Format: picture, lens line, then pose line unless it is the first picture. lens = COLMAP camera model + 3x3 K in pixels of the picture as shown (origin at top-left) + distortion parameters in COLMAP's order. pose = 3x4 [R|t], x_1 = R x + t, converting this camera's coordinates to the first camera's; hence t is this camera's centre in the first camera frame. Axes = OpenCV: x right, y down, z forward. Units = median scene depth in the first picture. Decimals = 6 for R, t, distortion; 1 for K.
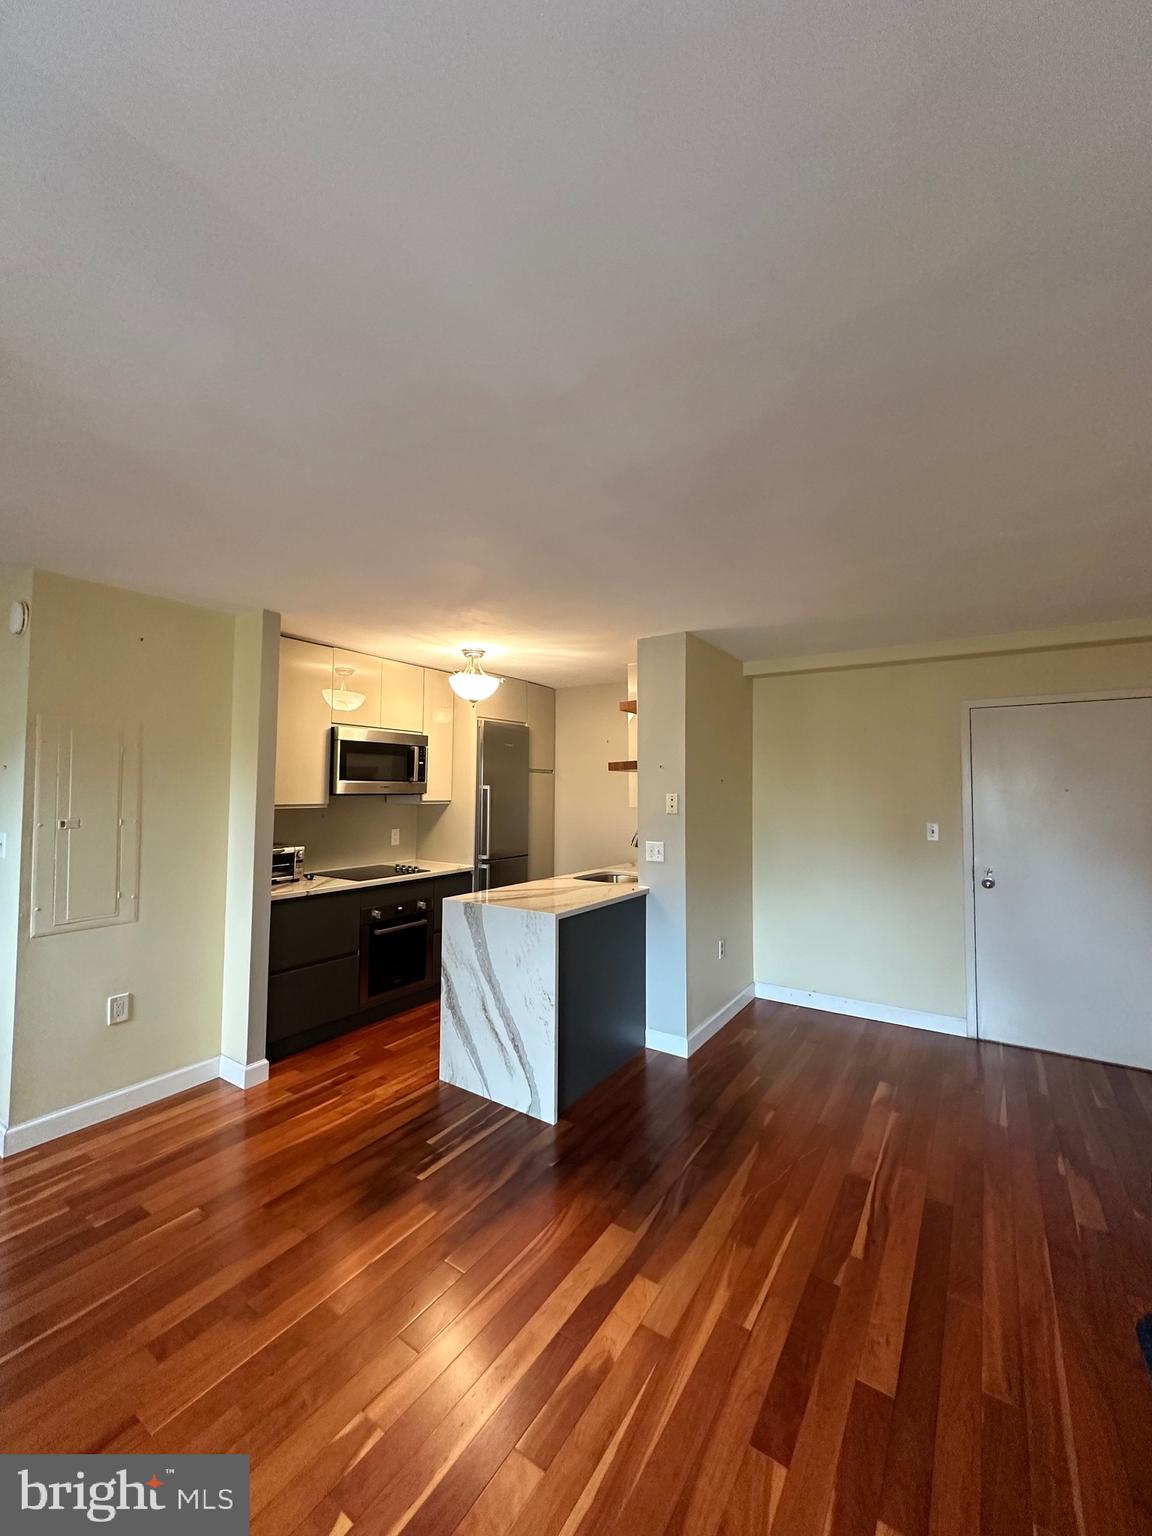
lens RADIAL K [[610.1, 0, 576.0], [0, 610.1, 767.1], [0, 0, 1]] dist [-0.001115, 0.000118]
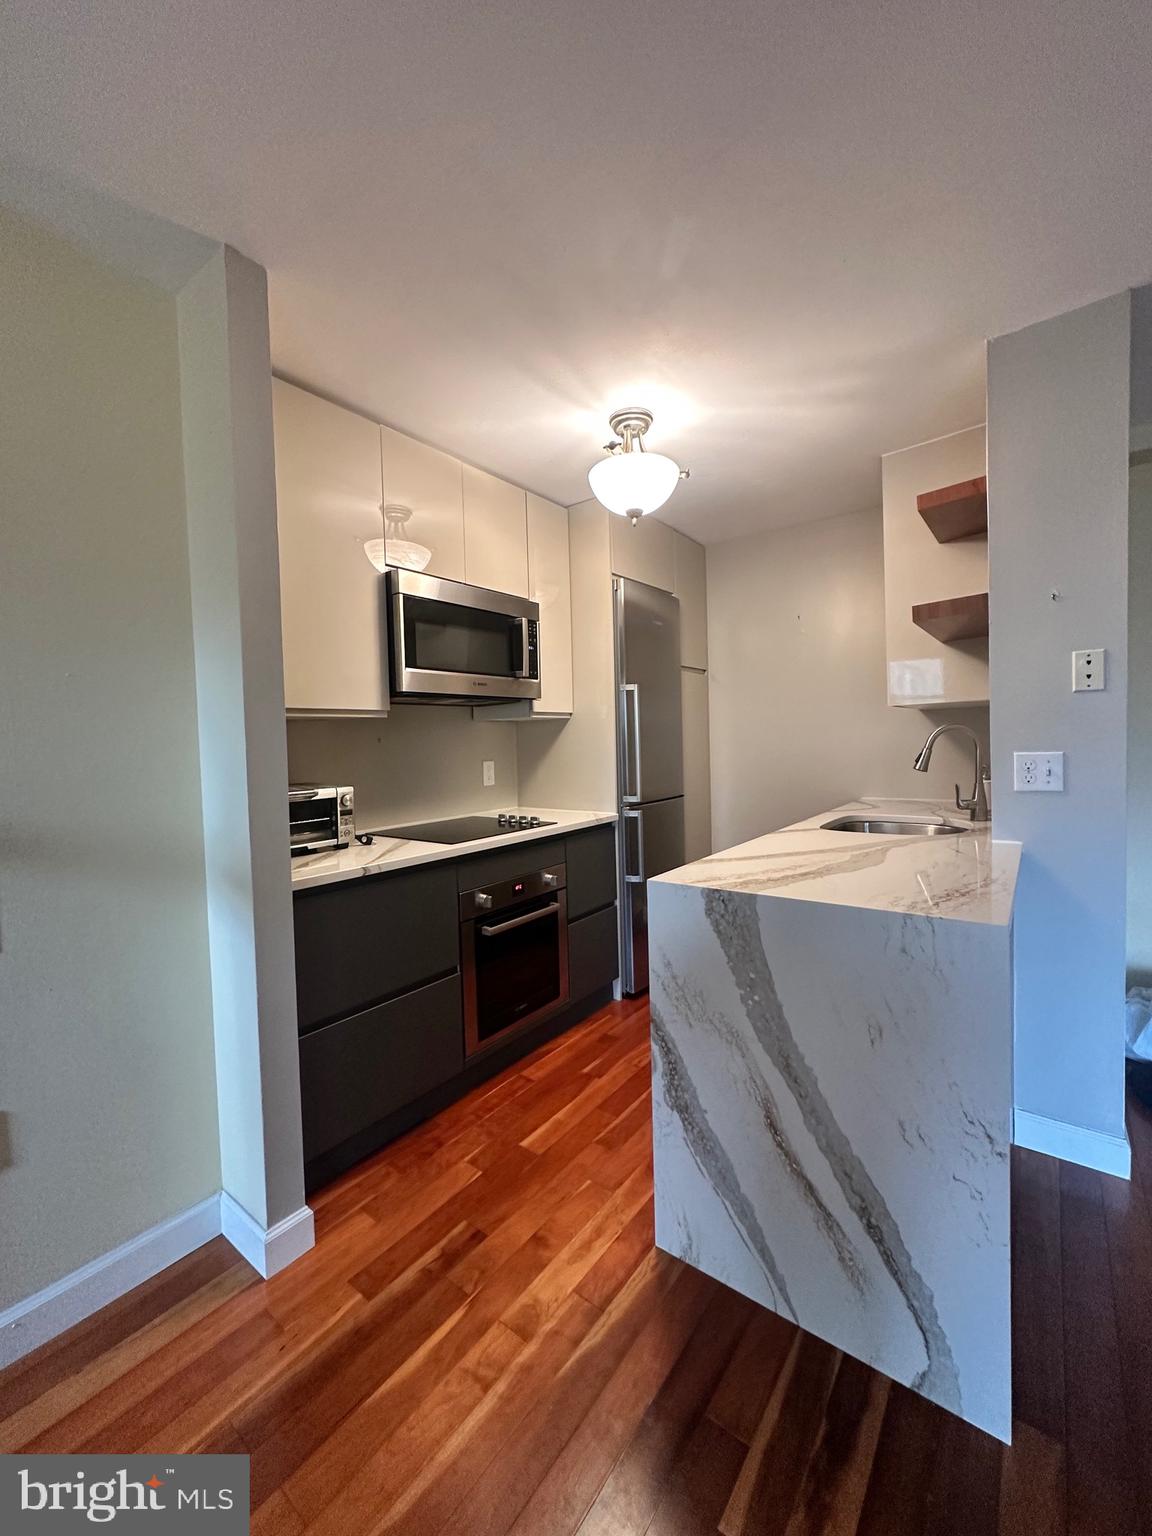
lens RADIAL K [[610.1, 0, 577.7], [0, 610.1, 768.1], [0, 0, 1]] dist [-0.001115, 0.000118]
pose [[0.997303, -0.034733, -0.064654, -0.242958], [0.039947, 0.995897, 0.081194, 0.091325], [0.061568, -0.083558, 0.994599, 0.547985]]
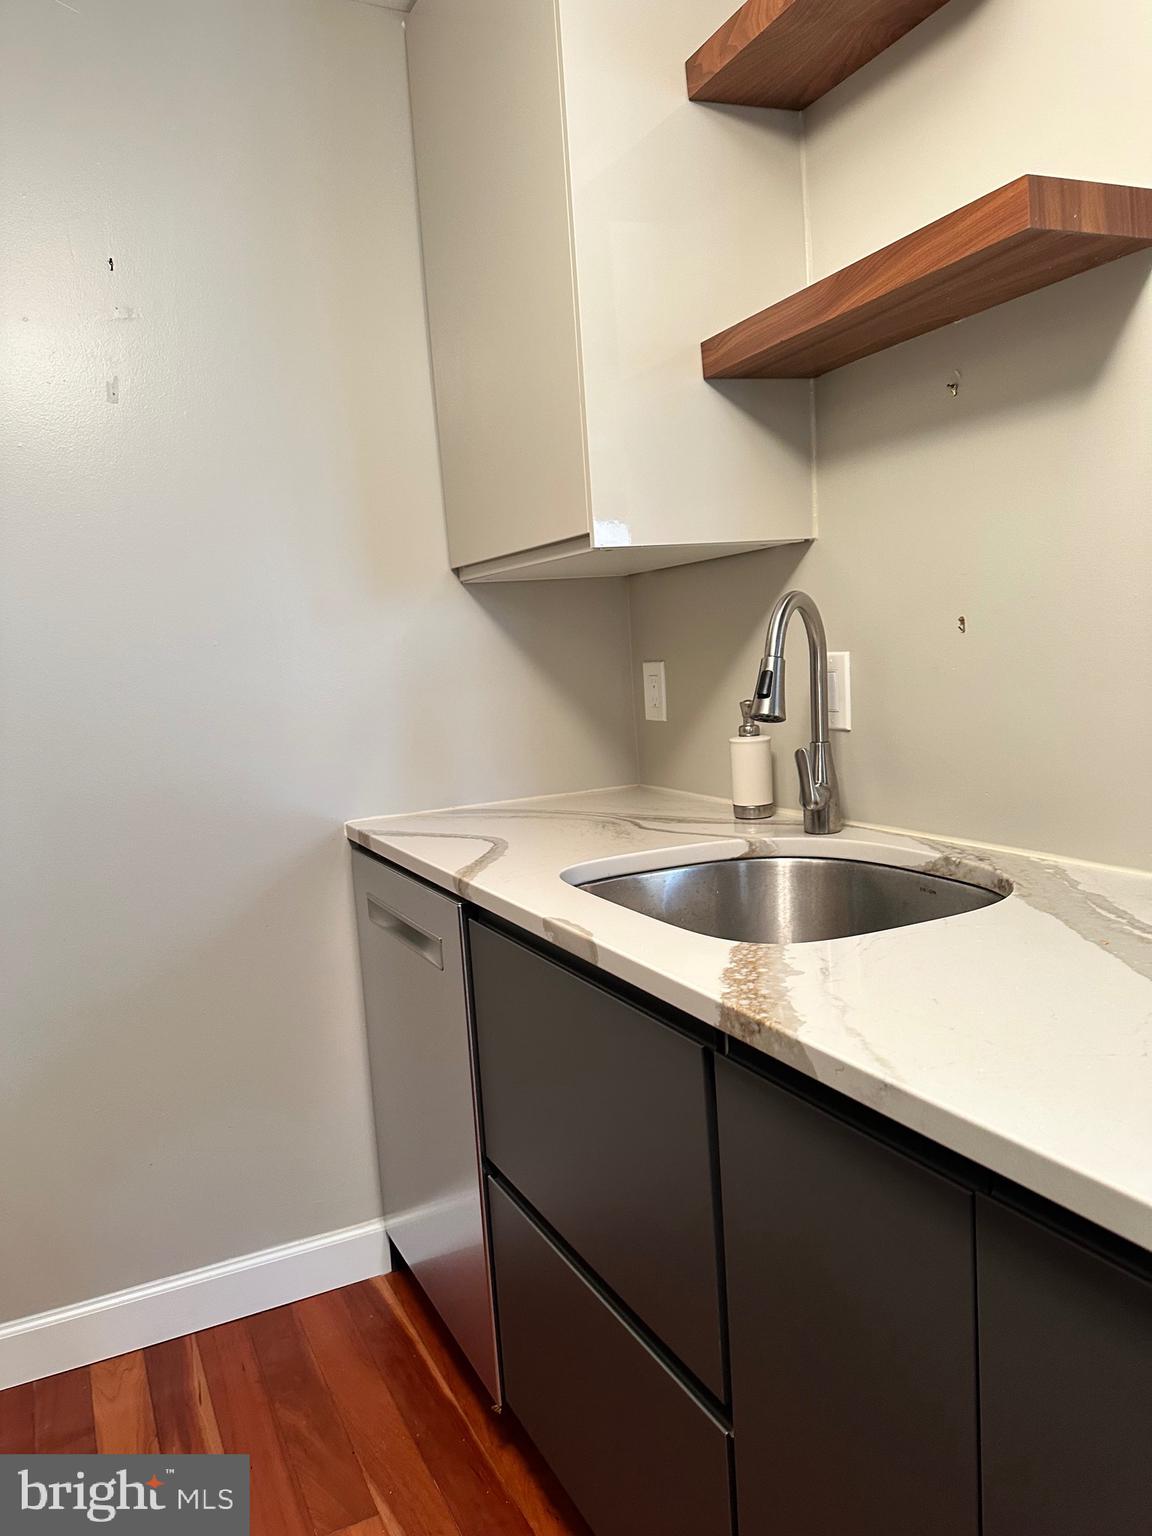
lens RADIAL K [[1075.7, 0, 561.5], [0, 1075.7, 768.1], [0, 0, 1]] dist [0.045039, -0.054127]
pose [[0.507056, -0.133281, 0.851546, -0.327903], [0.031761, 0.990190, 0.136068, 0.125349], [-0.861328, -0.041948, 0.506315, 1.147989]]
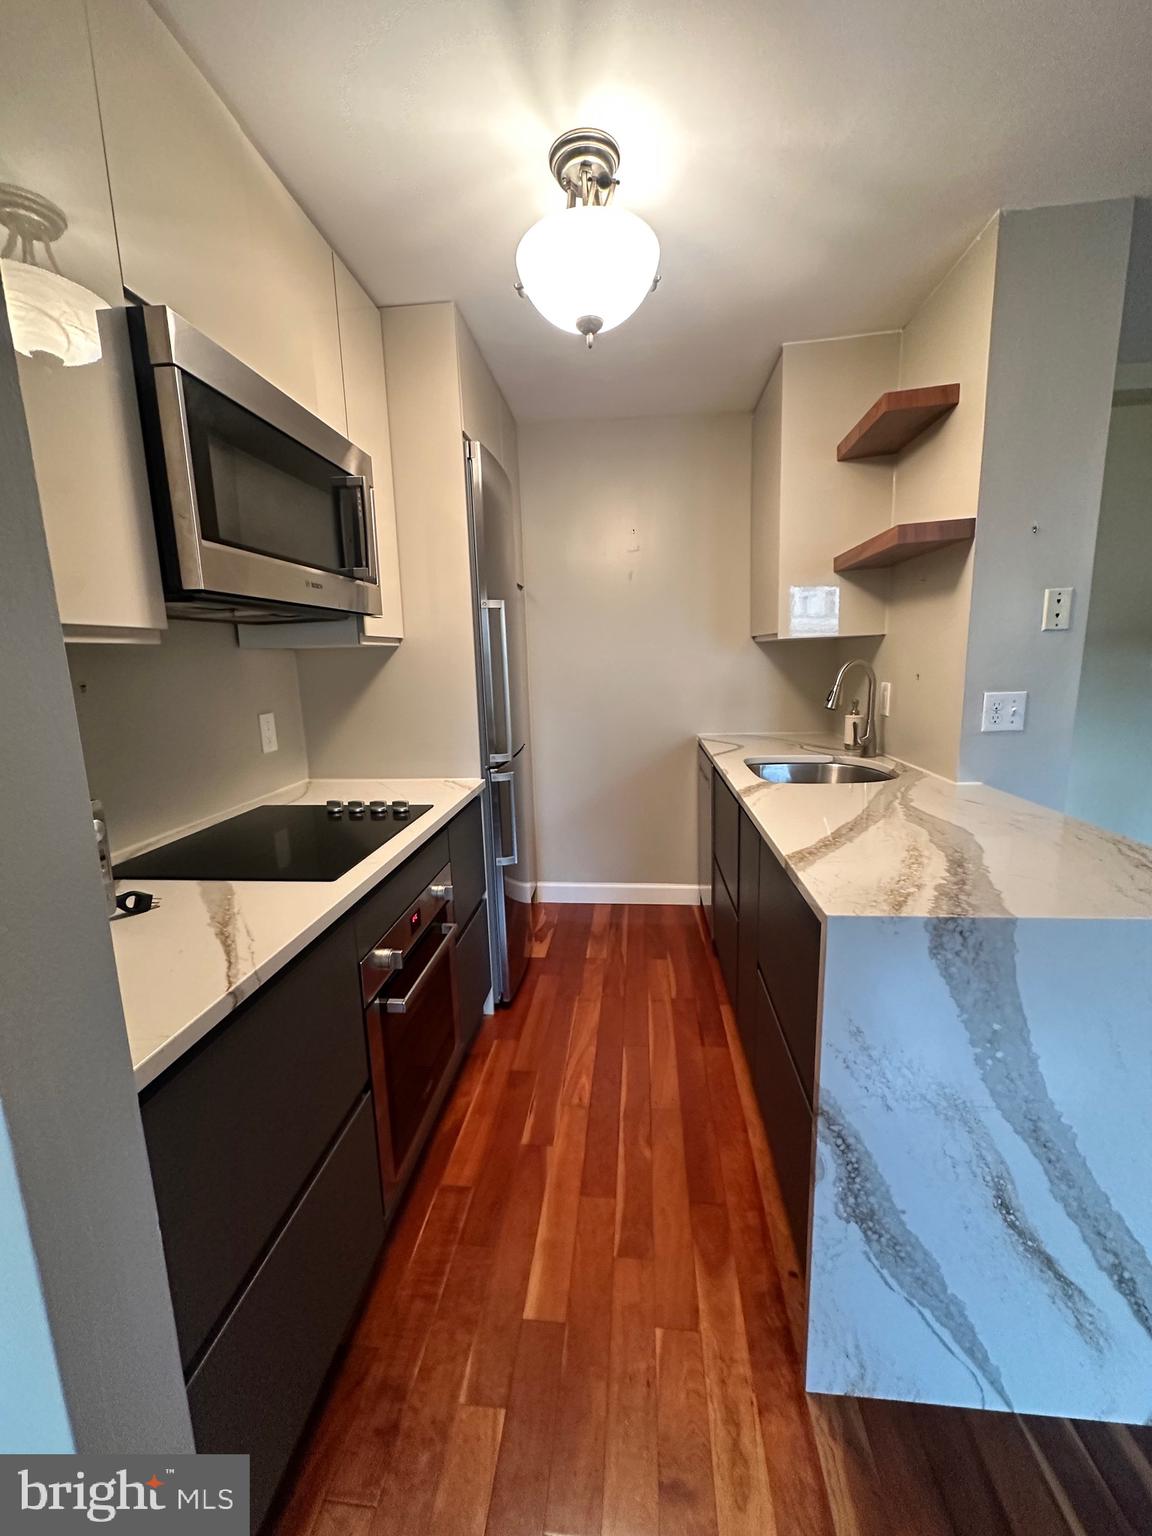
lens RADIAL K [[610.1, 0, 577.6], [0, 610.1, 768.3], [0, 0, 1]] dist [-0.001115, 0.000118]
pose [[0.880699, -0.118600, 0.458588, -0.463747], [0.017799, 0.975749, 0.218167, 0.078951], [-0.473341, -0.183977, 0.861453, 0.829845]]
